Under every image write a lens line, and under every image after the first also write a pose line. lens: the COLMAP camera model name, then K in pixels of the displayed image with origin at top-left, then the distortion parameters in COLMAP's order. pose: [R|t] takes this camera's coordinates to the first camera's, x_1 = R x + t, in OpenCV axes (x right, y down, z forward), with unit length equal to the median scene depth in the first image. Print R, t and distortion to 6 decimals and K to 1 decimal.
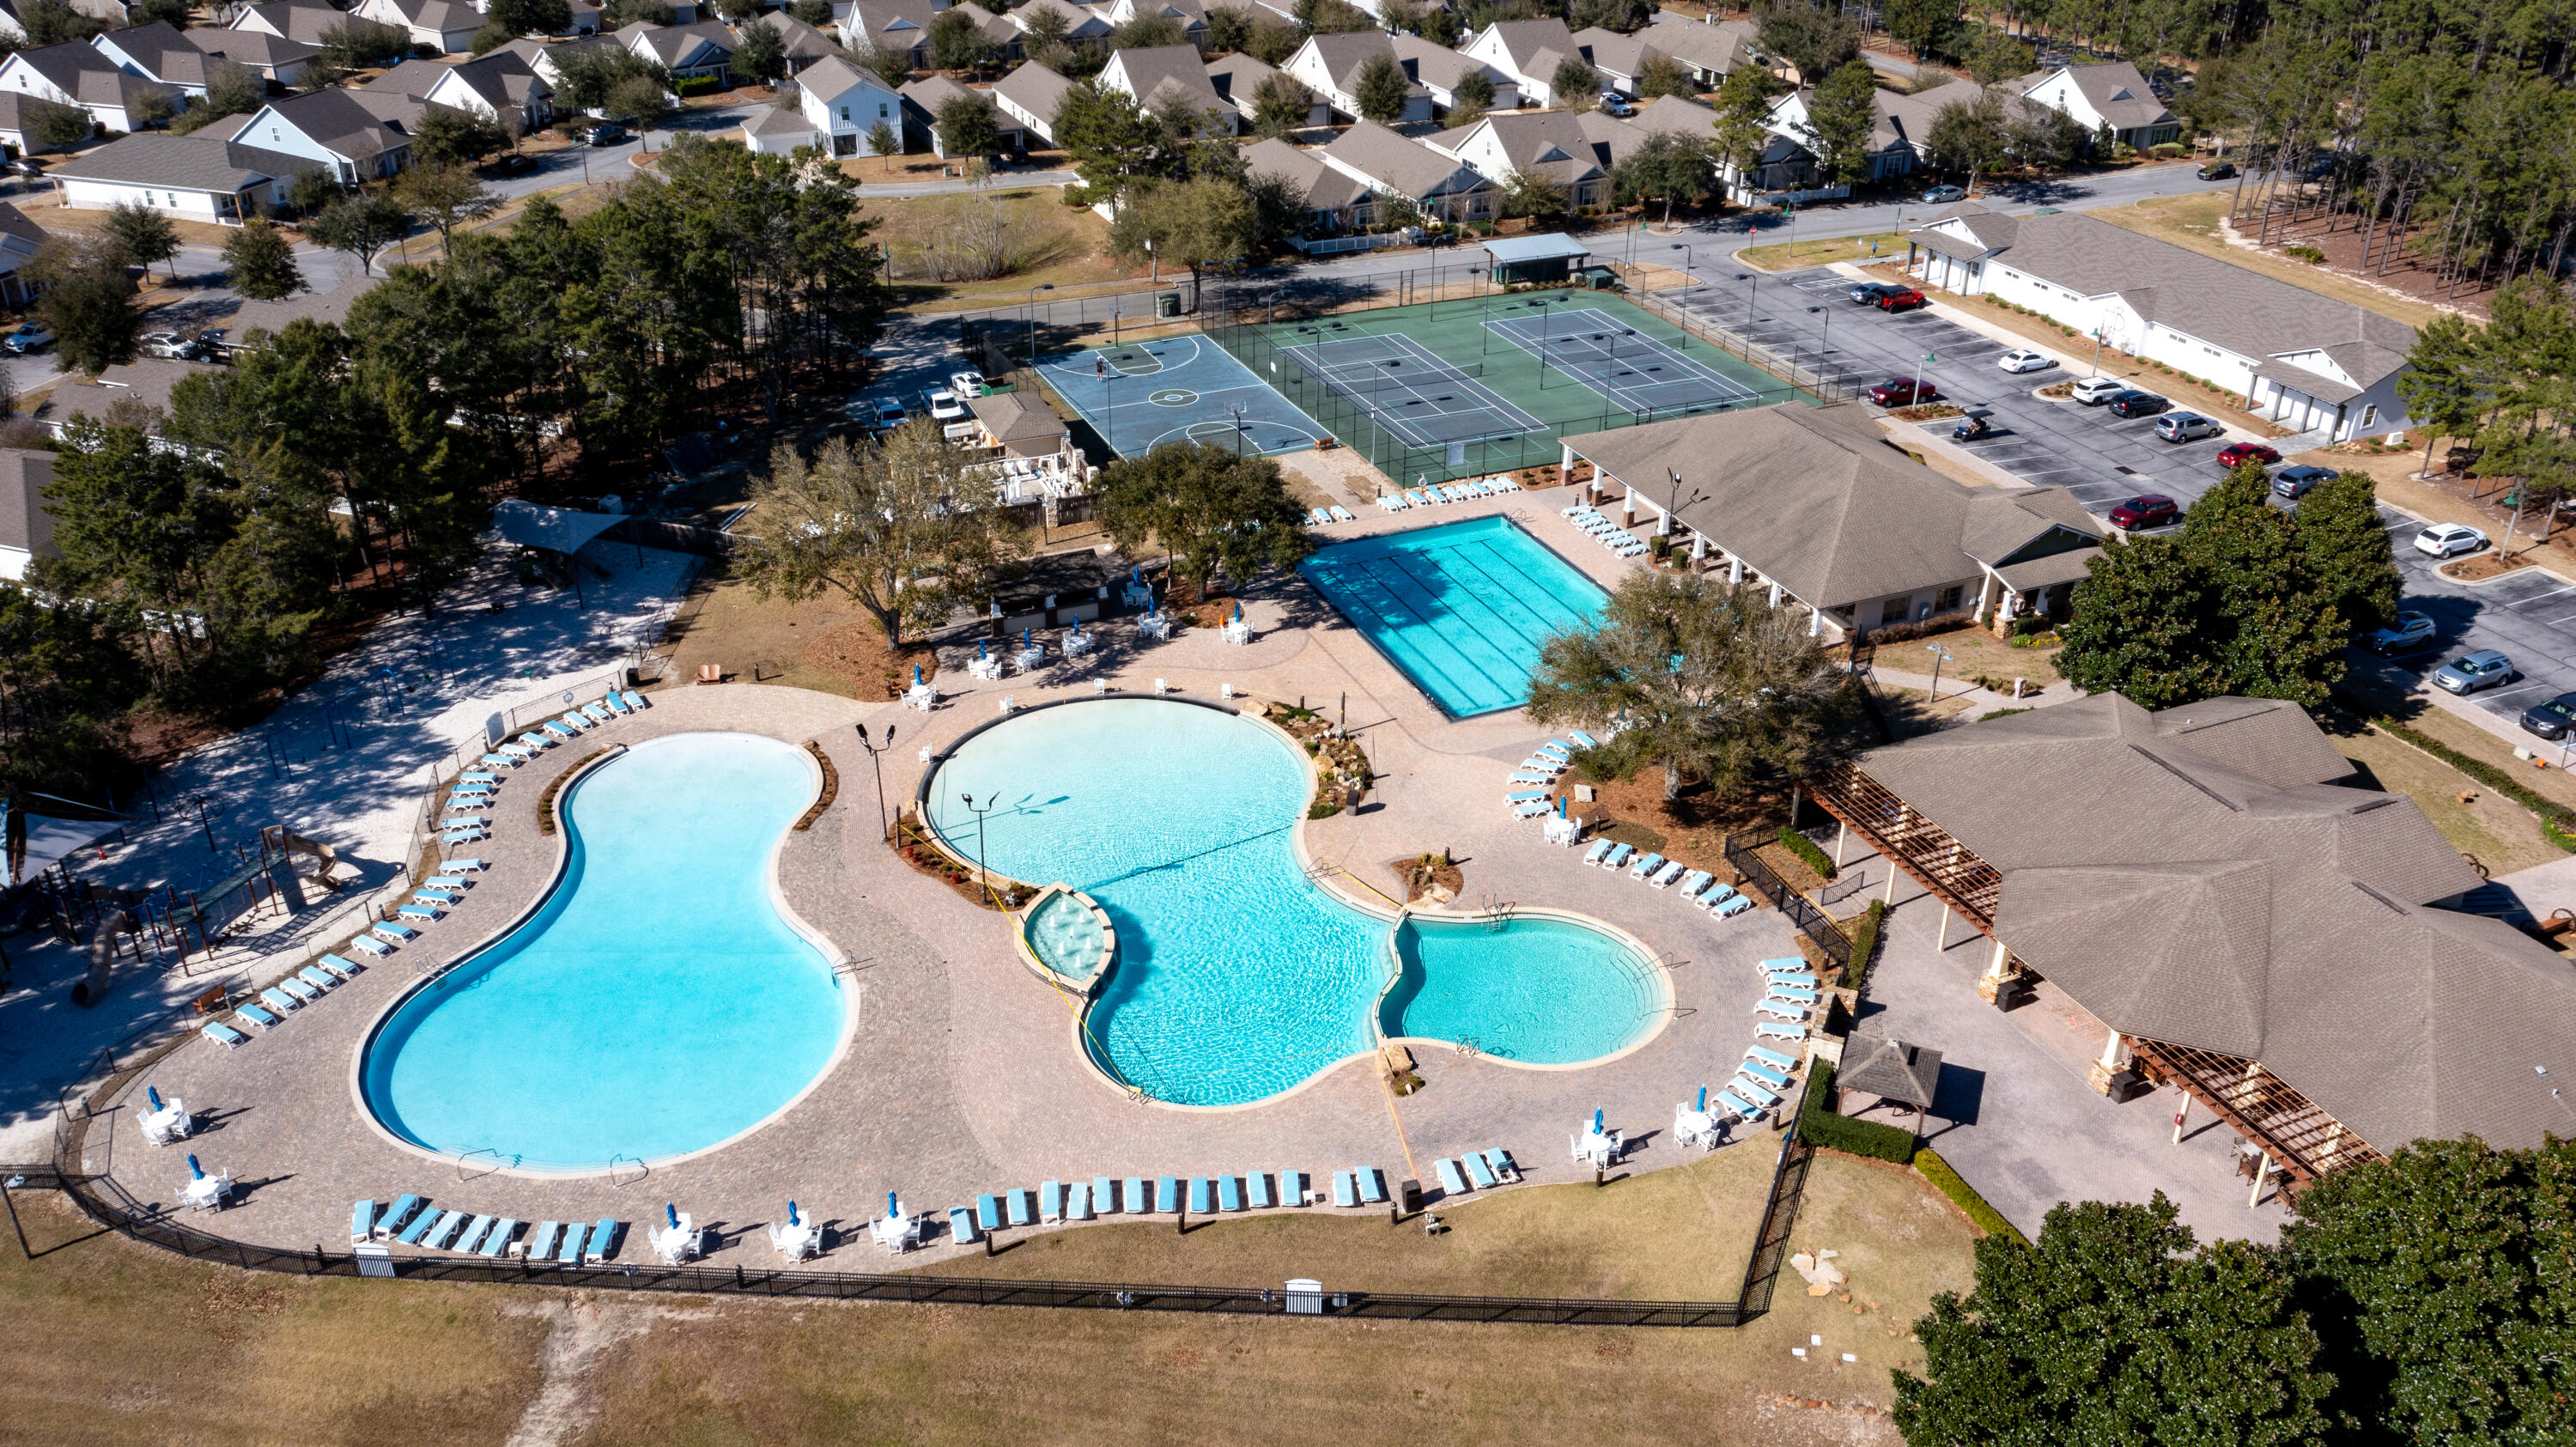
lens RADIAL K [[1987.5, 0, 1291.9], [0, 1987.5, 728.1], [0, 0, 1]] dist [-0.025272, 0.004938]
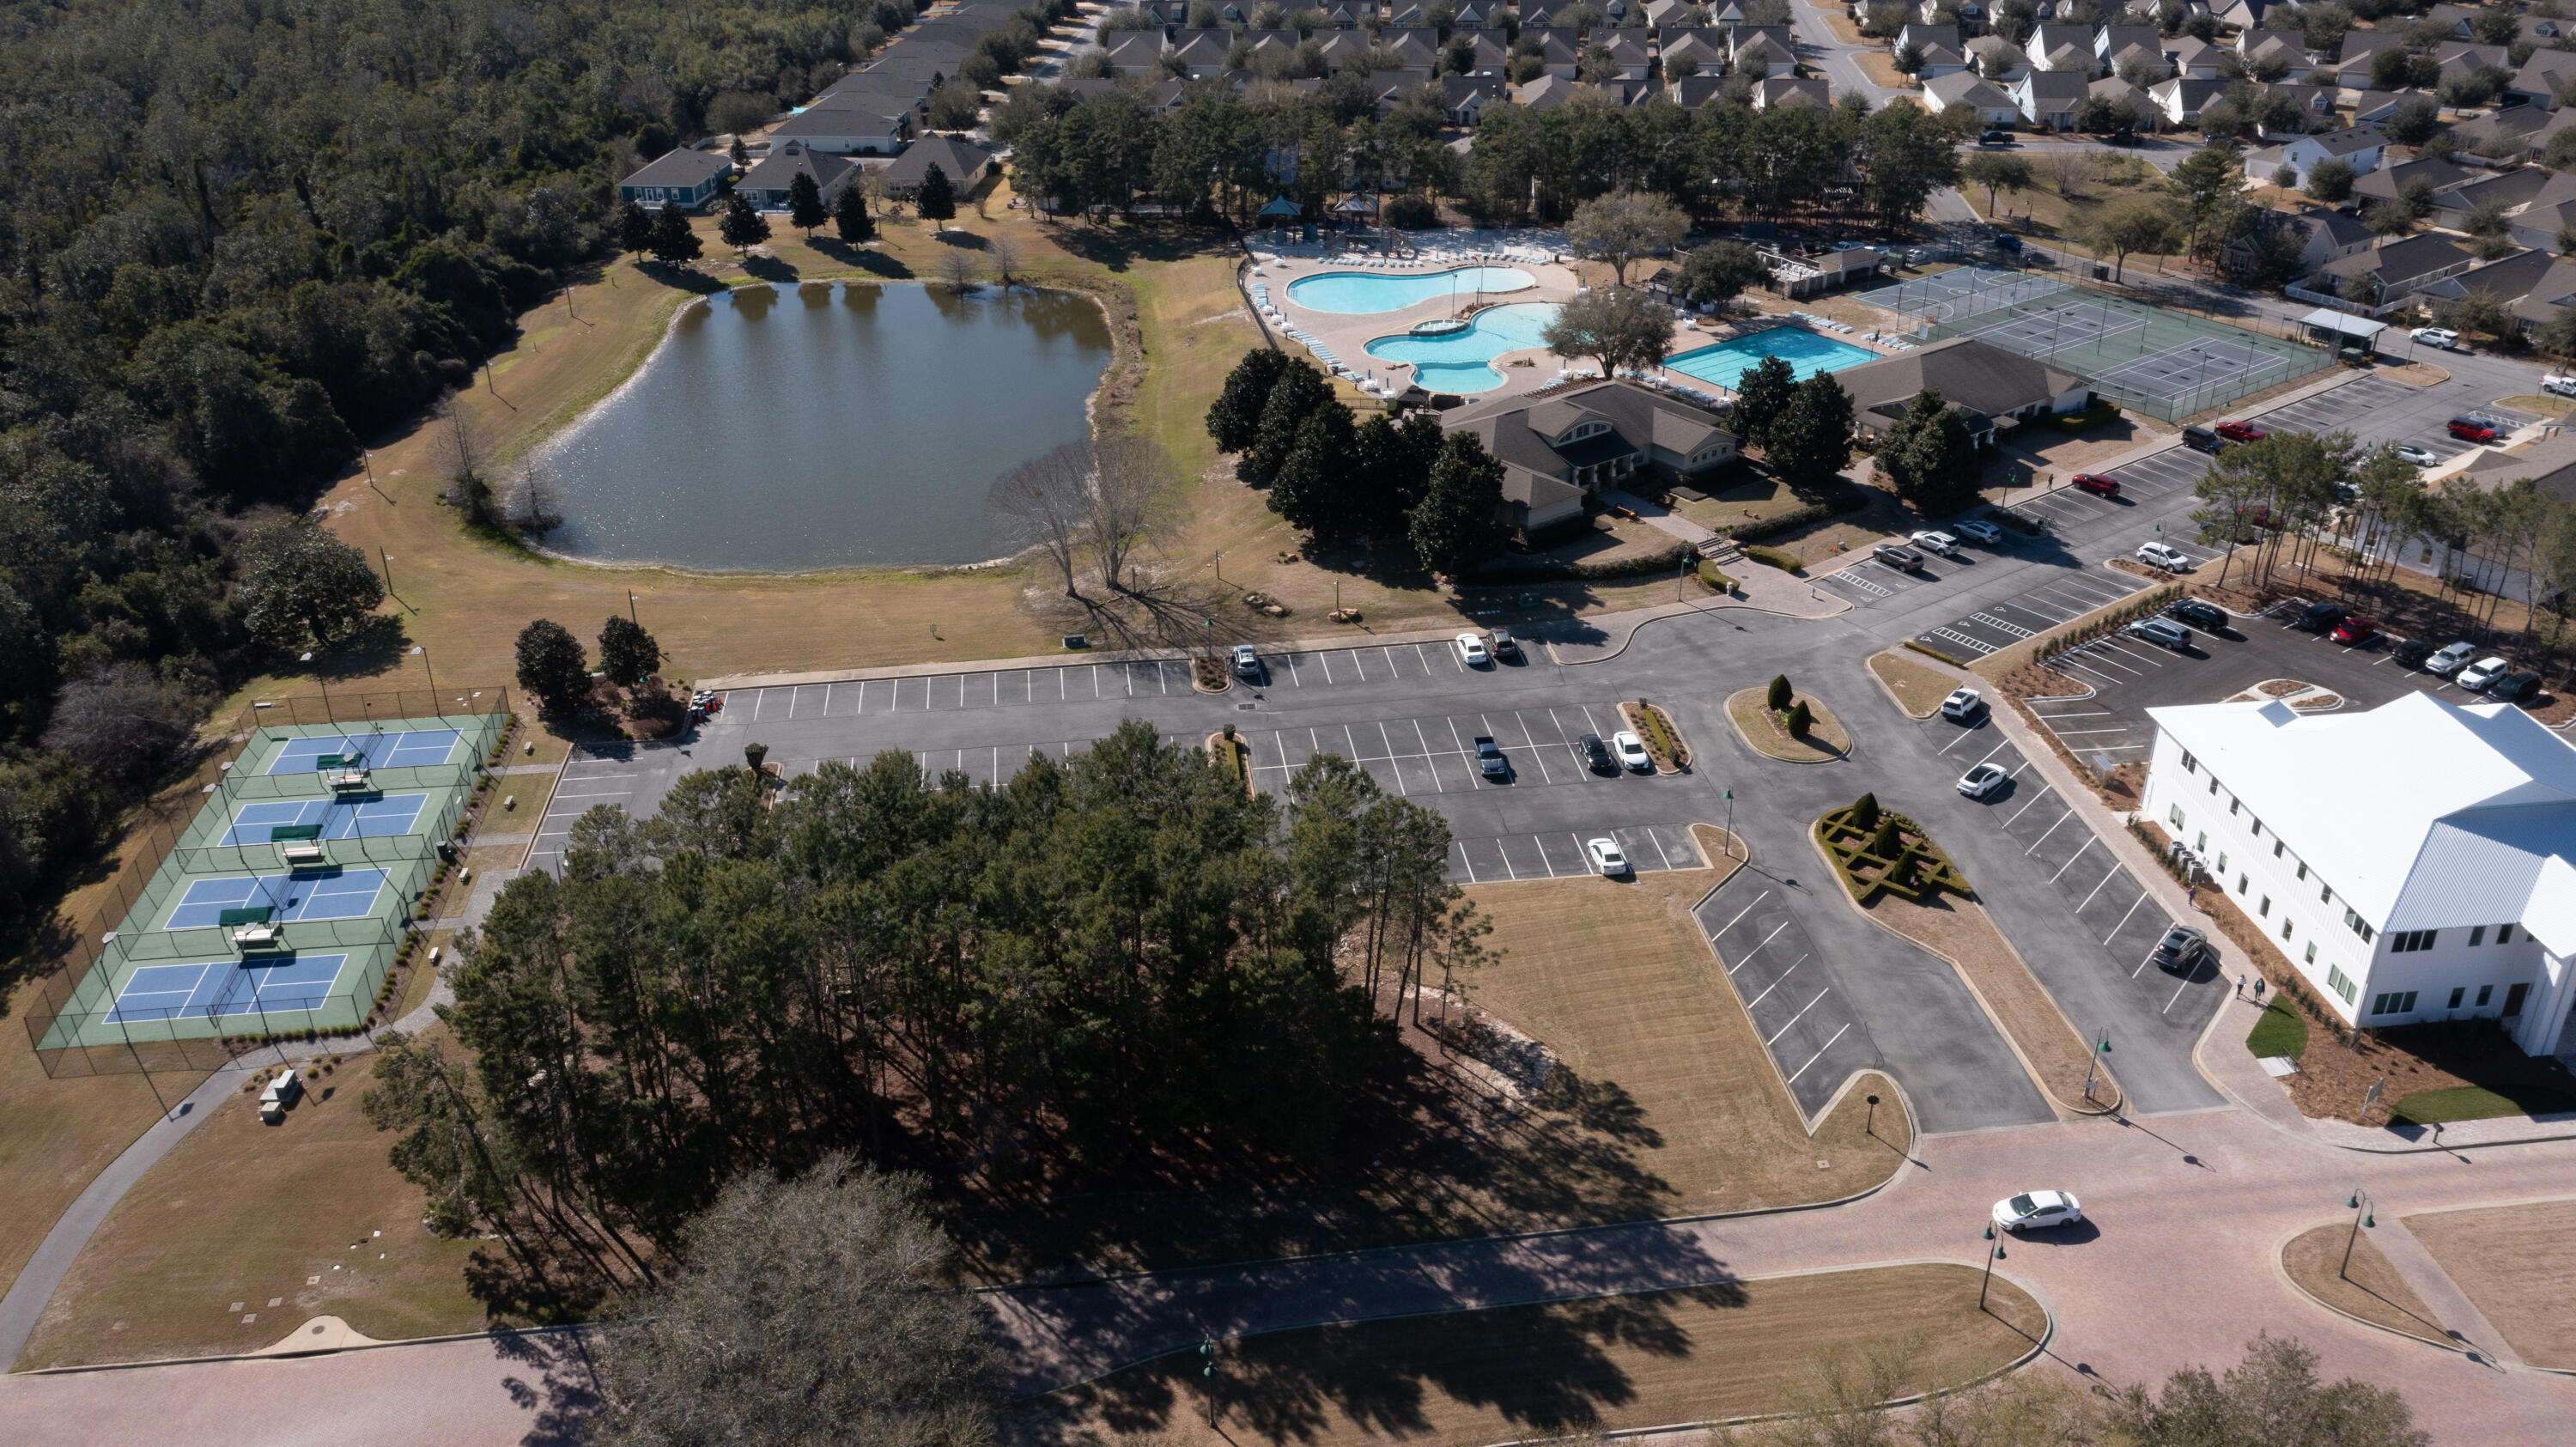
lens RADIAL K [[2017.3, 0, 1288.0], [0, 2017.3, 723.5], [0, 0, 1]] dist [-0.009755, 0.001388]
pose [[0.213859, 0.454188, -0.864857, 1.807329], [-0.462342, 0.826961, 0.319961, -0.173486], [0.860525, 0.331433, 0.386844, -0.077794]]
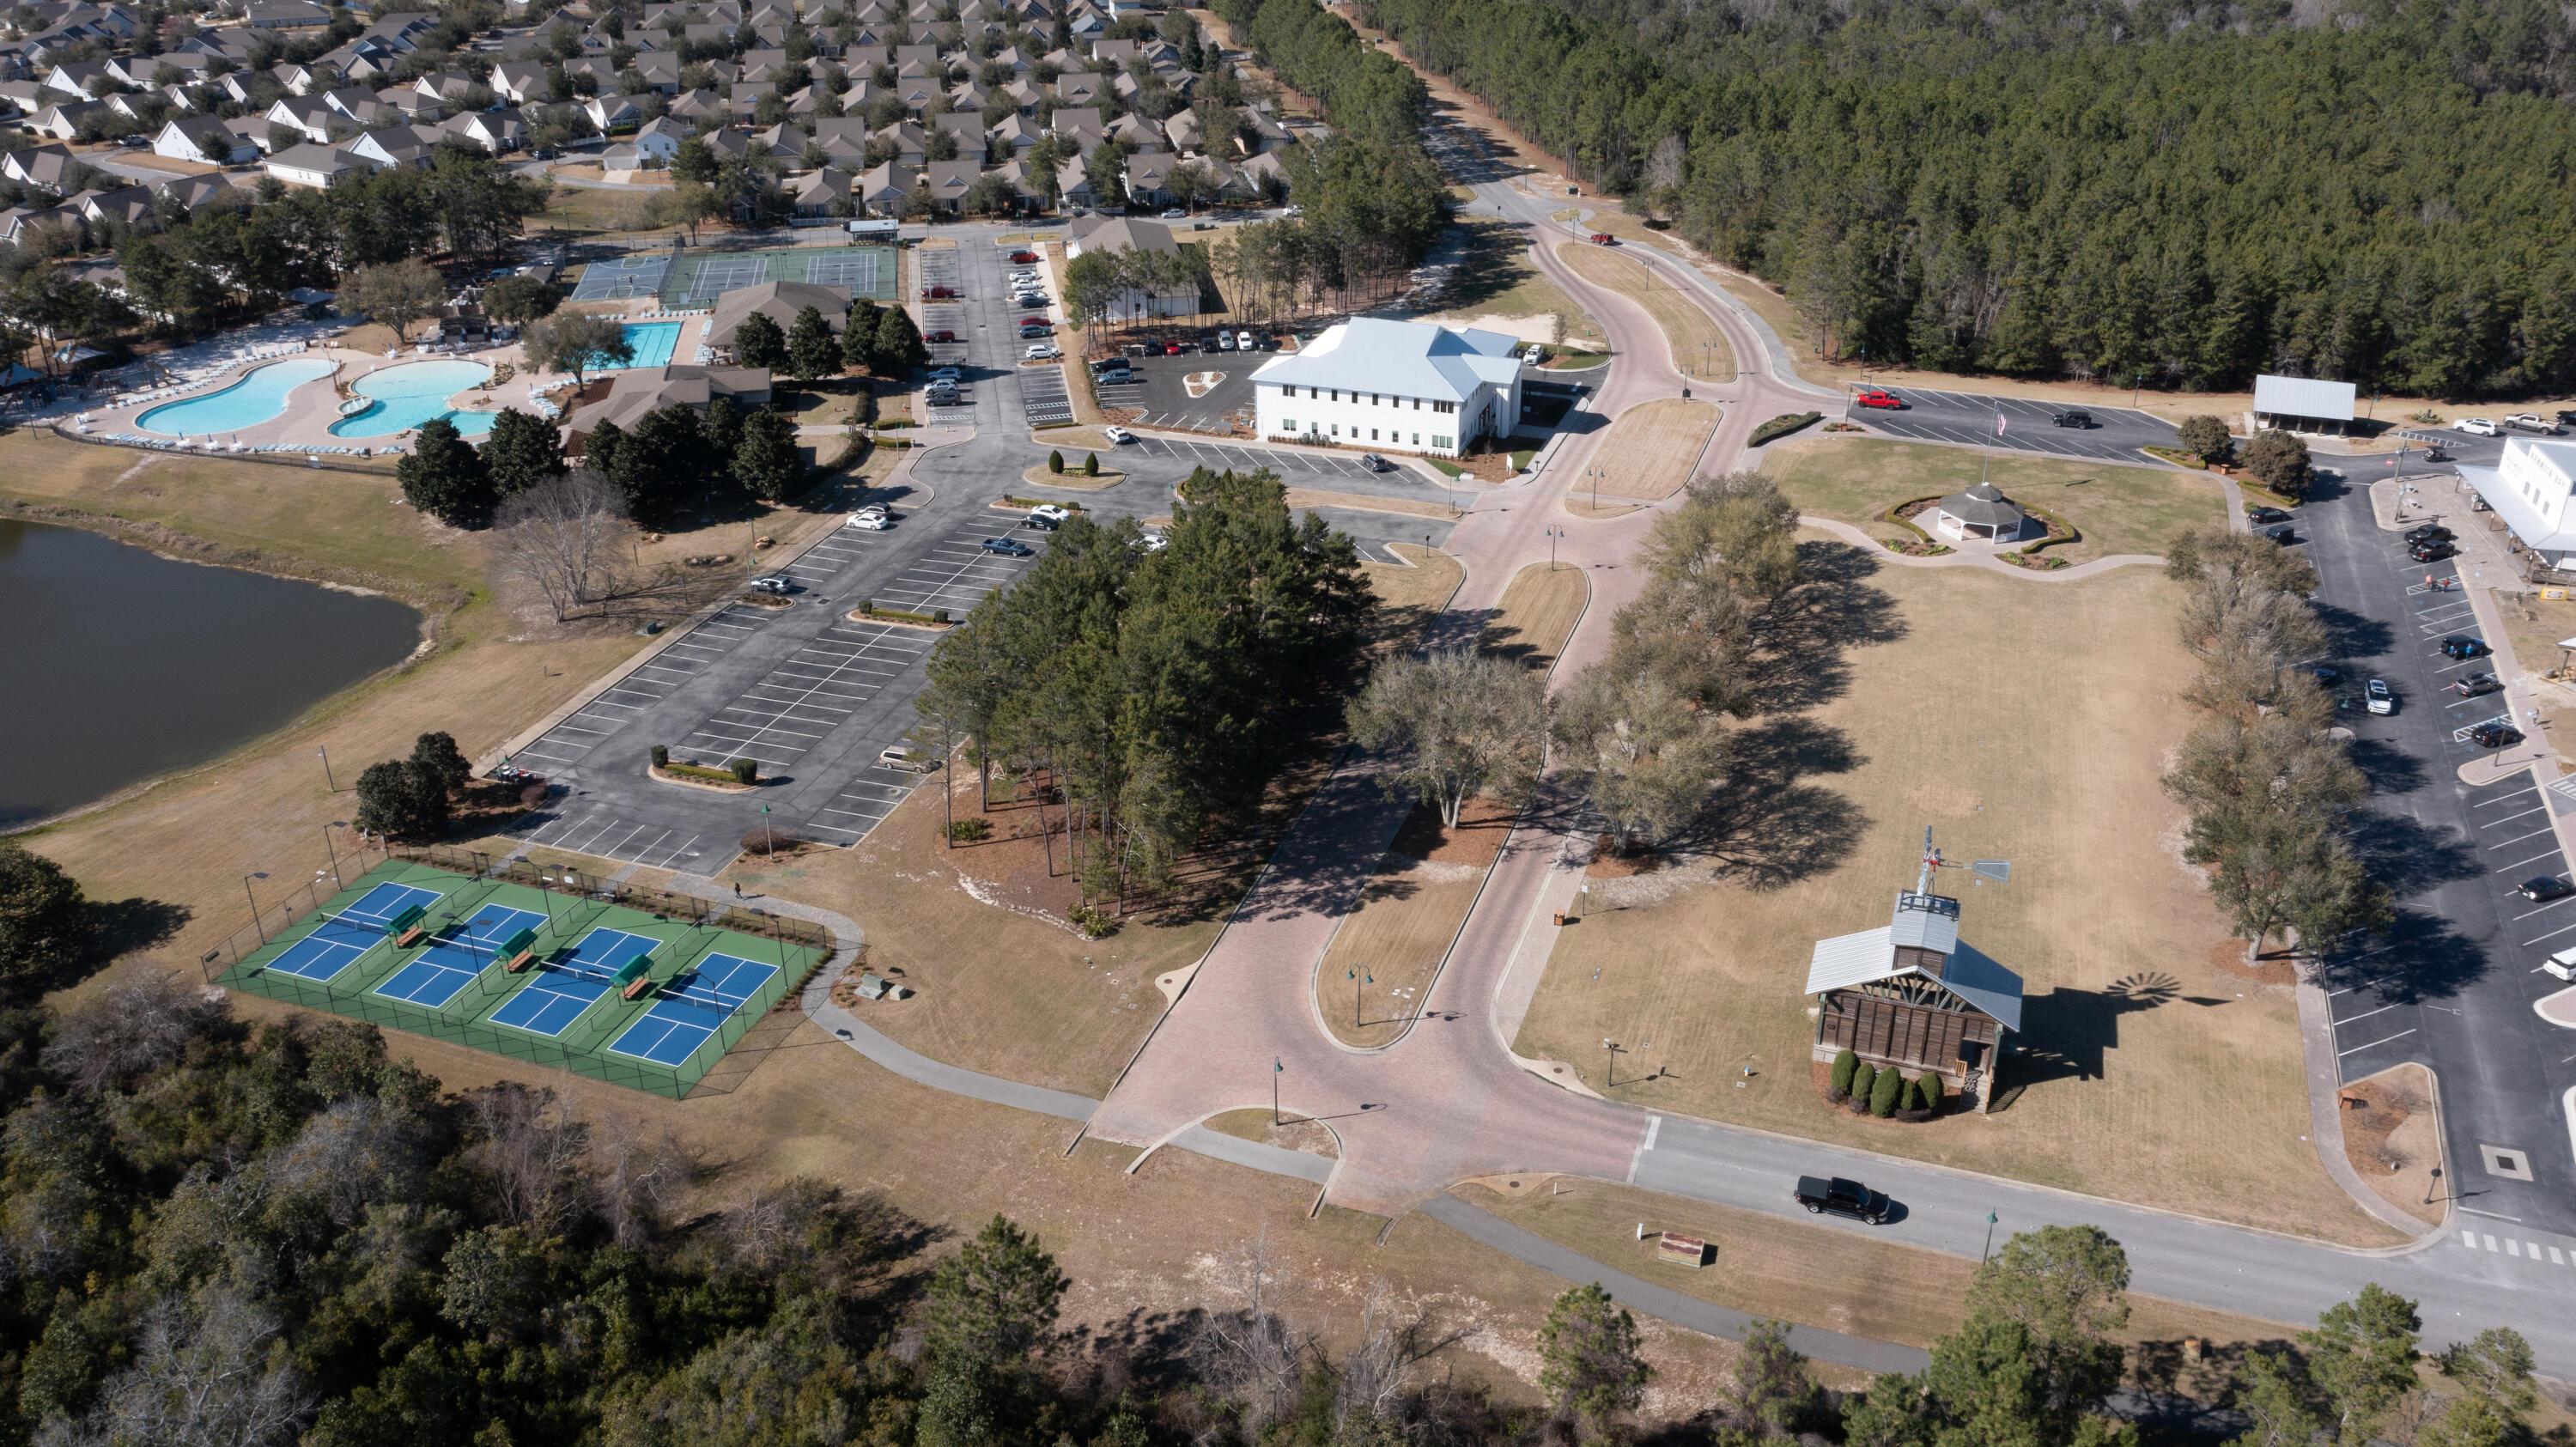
lens RADIAL K [[2063.7, 0, 1283.9], [0, 2063.7, 682.9], [0, 0, 1]] dist [-0.022951, 0.003110]
pose [[0.971049, 0.092127, -0.220403, 1.434043], [-0.103800, 0.993713, -0.041955, 0.364859], [0.215152, 0.063618, 0.974506, -1.259628]]
